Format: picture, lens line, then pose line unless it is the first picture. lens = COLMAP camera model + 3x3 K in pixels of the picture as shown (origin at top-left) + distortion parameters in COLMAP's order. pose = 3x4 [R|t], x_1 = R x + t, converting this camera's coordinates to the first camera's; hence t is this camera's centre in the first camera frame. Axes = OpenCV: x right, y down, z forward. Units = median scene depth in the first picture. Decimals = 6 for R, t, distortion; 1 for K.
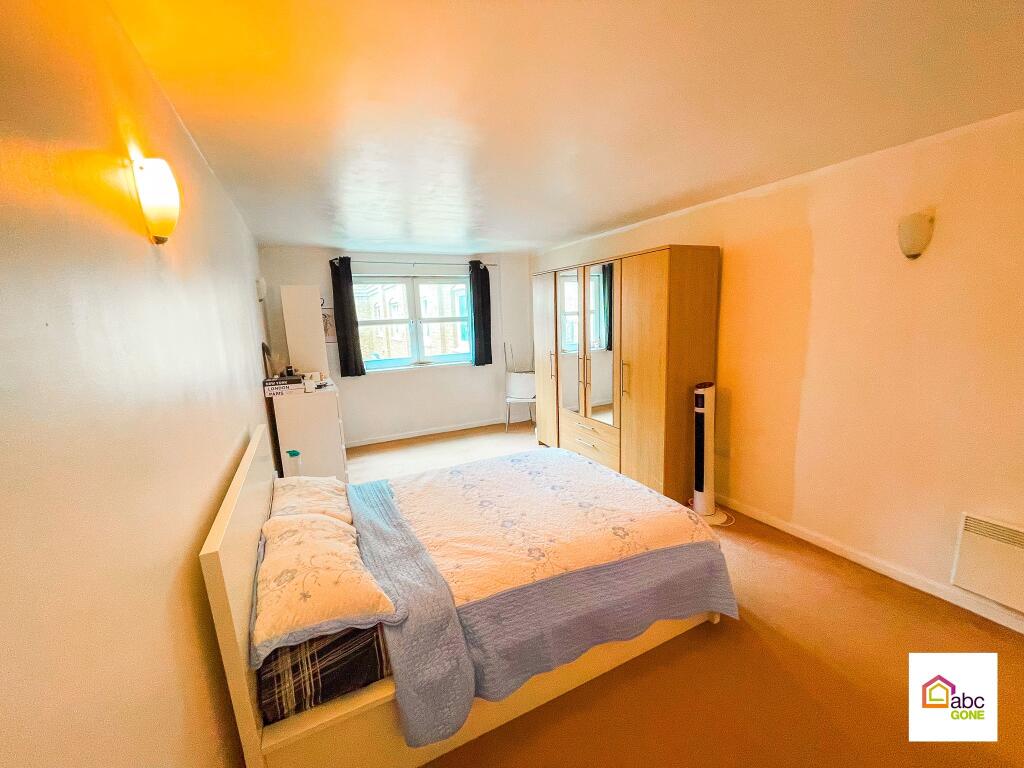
lens RADIAL K [[415.0, 0, 511.3], [0, 415.0, 389.6], [0, 0, 1]] dist [0.001022, -0.003083]
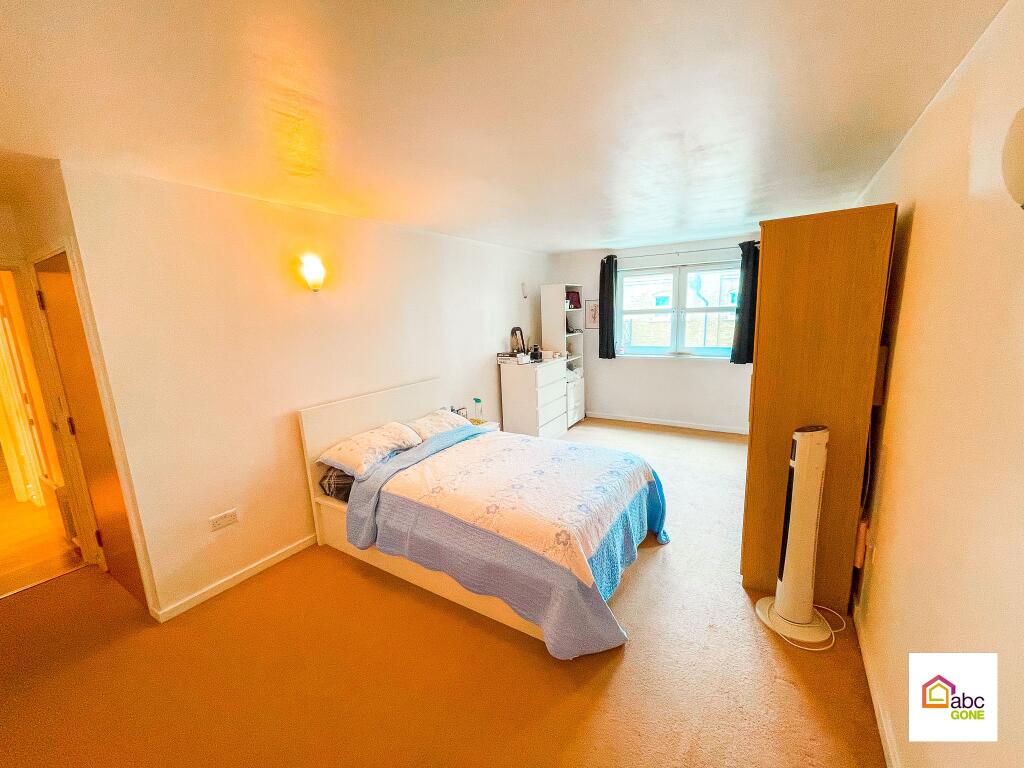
lens RADIAL K [[415.0, 0, 507.7], [0, 415.0, 385.1], [0, 0, 1]] dist [0.001022, -0.003083]
pose [[0.511289, 0.167870, -0.842854, 0.491442], [-0.134193, 0.984302, 0.114638, -0.056758], [0.848868, 0.054492, 0.525789, 0.164030]]
